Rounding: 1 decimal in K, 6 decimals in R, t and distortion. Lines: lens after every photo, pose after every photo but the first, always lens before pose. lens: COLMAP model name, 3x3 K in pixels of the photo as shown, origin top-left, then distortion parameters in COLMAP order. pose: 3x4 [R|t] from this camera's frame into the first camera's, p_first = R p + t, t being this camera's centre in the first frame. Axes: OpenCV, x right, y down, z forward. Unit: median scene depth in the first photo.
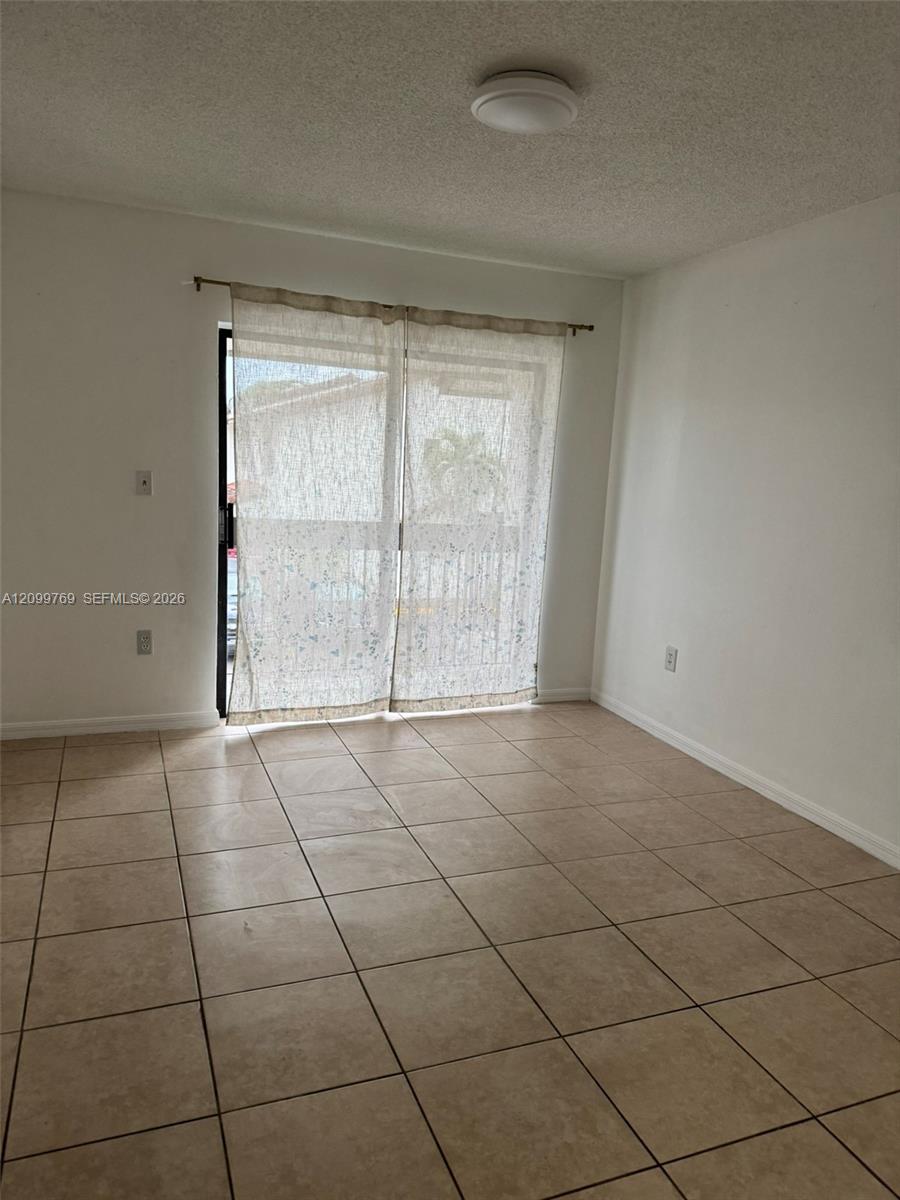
lens RADIAL K [[853.1, 0, 454.7], [0, 853.1, 603.6], [0, 0, 1]] dist [0.023890, -0.023724]
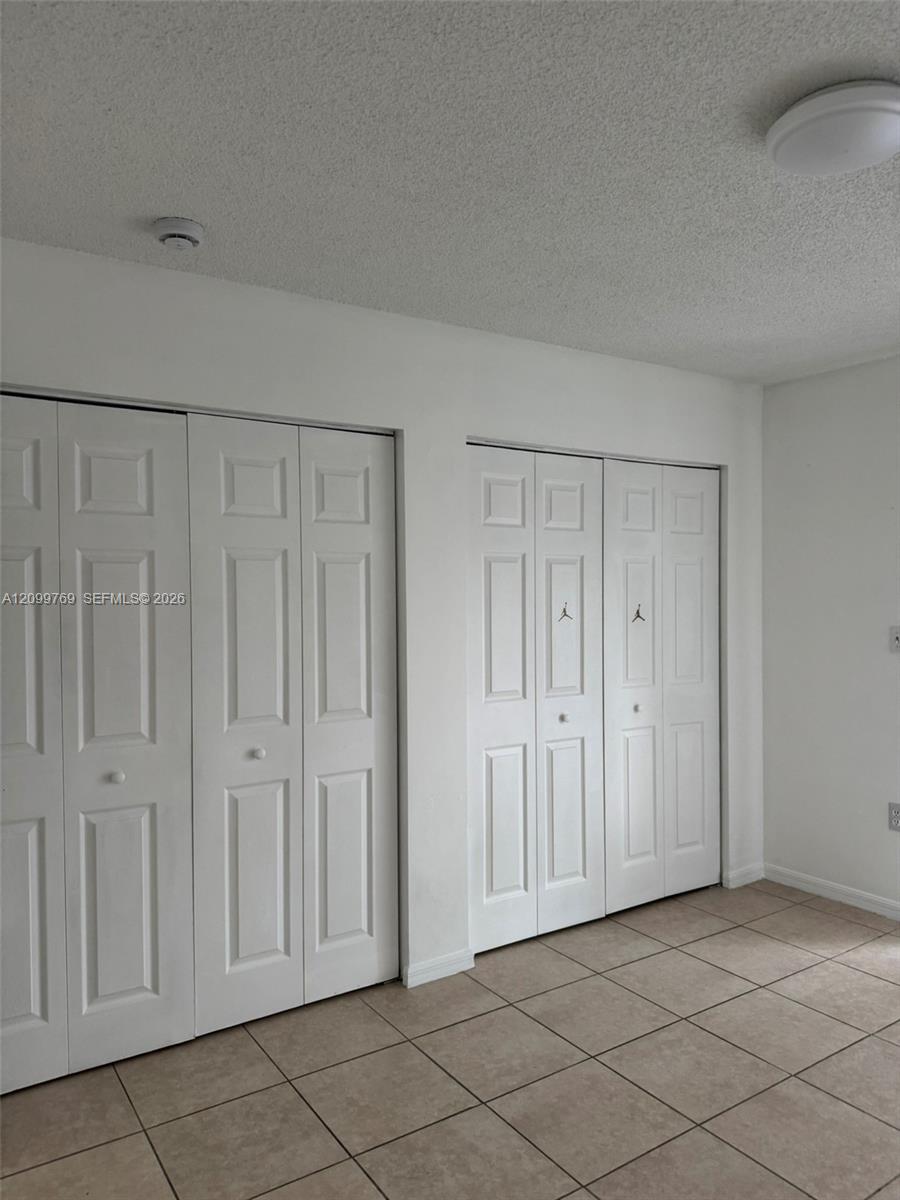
lens RADIAL K [[853.1, 0, 454.7], [0, 853.1, 603.6], [0, 0, 1]] dist [0.023890, -0.023724]
pose [[0.207679, -0.044970, -0.977163, 0.565415], [-0.139678, 0.987343, -0.075124, -0.057251], [0.968173, 0.152090, 0.198770, 0.462011]]
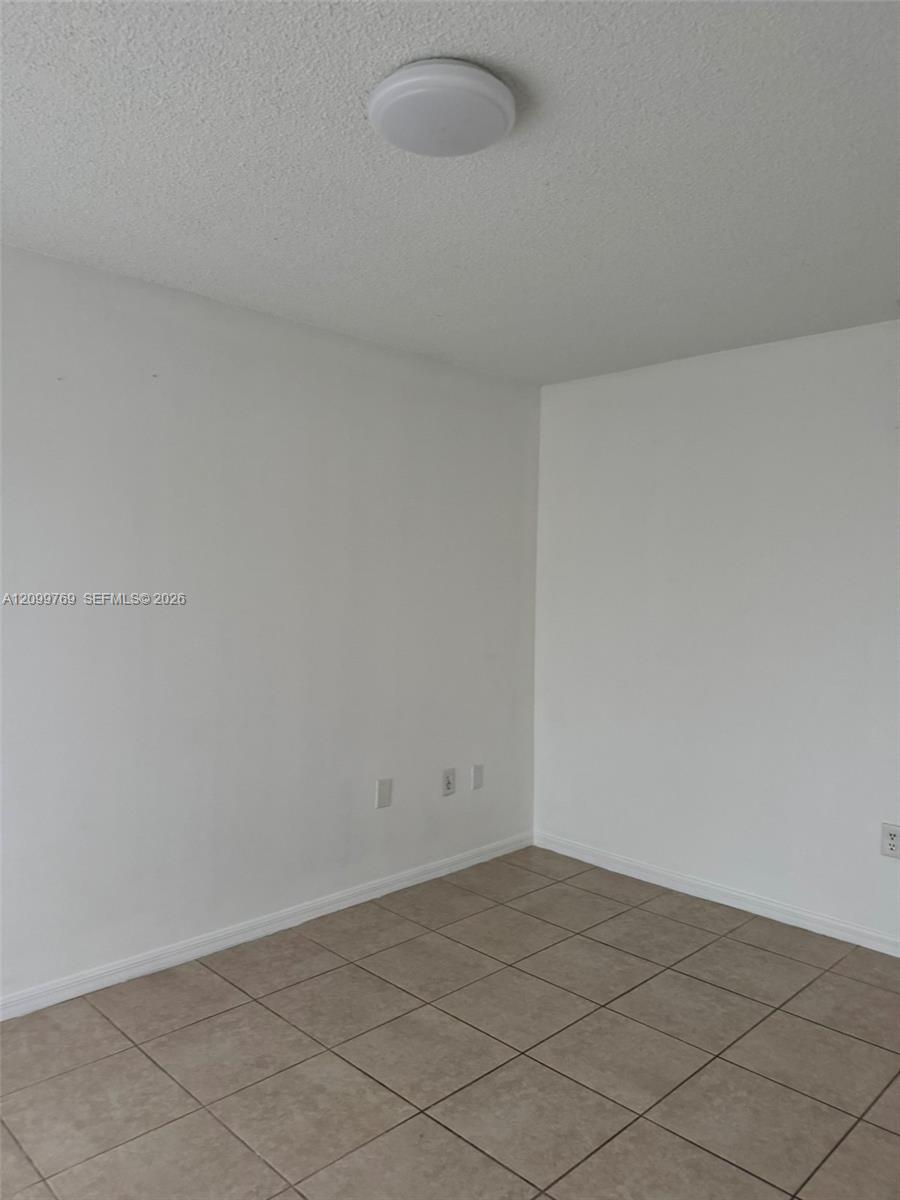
lens RADIAL K [[853.1, 0, 454.7], [0, 853.1, 603.6], [0, 0, 1]] dist [0.023890, -0.023724]
pose [[-0.395062, -0.086787, 0.914546, -0.489912], [0.110790, 0.983760, 0.141213, -0.209809], [-0.911949, 0.157110, -0.379032, 1.045508]]
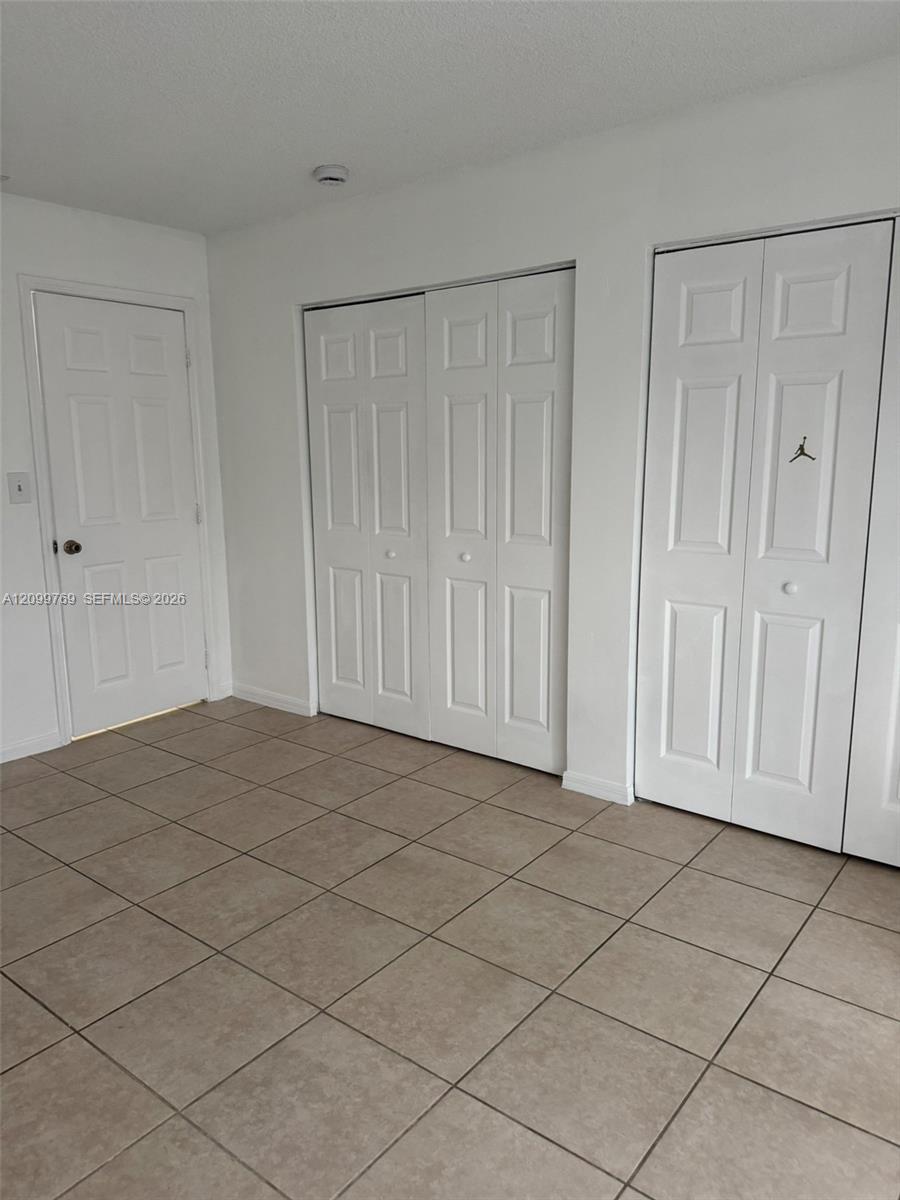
lens RADIAL K [[844.0, 0, 450.0], [0, 844.0, 600.0], [0, 0, 1]] dist [0.106618, -0.152049]
pose [[-0.865896, 0.050958, -0.497622, 0.224846], [-0.114403, 0.948258, 0.296174, -0.228902], [0.486966, 0.313385, -0.815263, 1.442324]]
